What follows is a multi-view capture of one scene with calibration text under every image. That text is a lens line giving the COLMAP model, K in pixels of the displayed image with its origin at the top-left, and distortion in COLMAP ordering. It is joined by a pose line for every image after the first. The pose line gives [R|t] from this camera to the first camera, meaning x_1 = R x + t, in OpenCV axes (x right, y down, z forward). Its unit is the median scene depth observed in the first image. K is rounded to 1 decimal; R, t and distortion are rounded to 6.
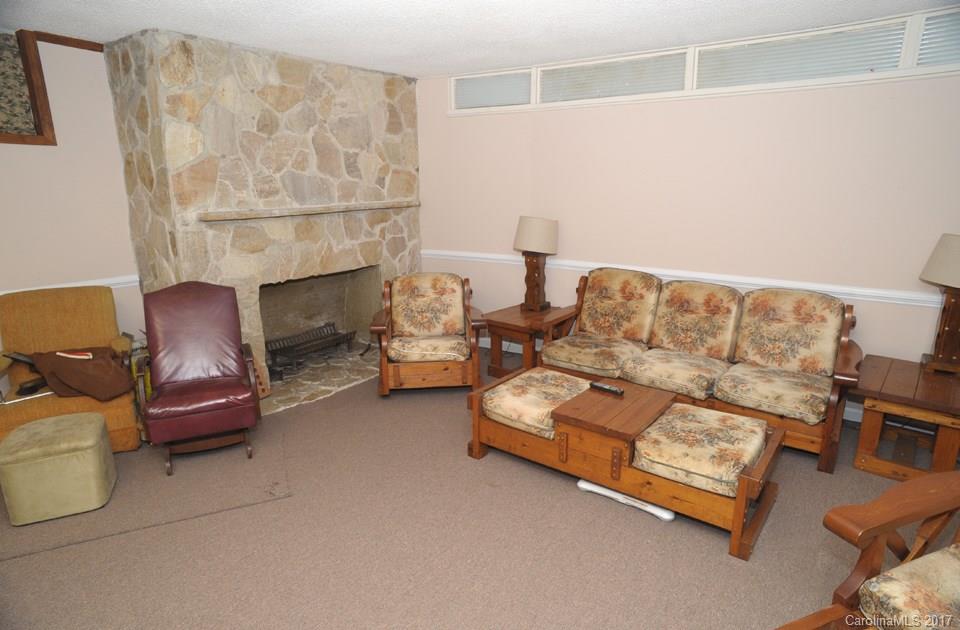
lens RADIAL K [[548.6, 0, 485.4], [0, 548.6, 314.9], [0, 0, 1]] dist [-0.089154, 0.062361]
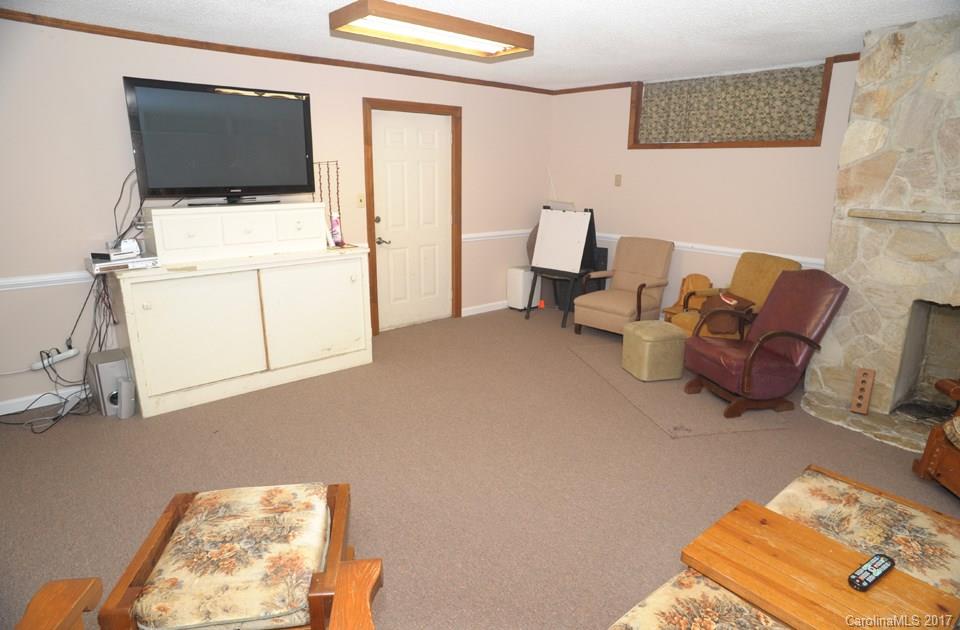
lens RADIAL K [[548.6, 0, 485.4], [0, 548.6, 314.9], [0, 0, 1]] dist [-0.089154, 0.062361]
pose [[-0.218936, 0.250984, -0.942907, 0.618119], [-0.240586, 0.922630, 0.301449, -0.138989], [0.945614, 0.292848, -0.141614, 0.538787]]
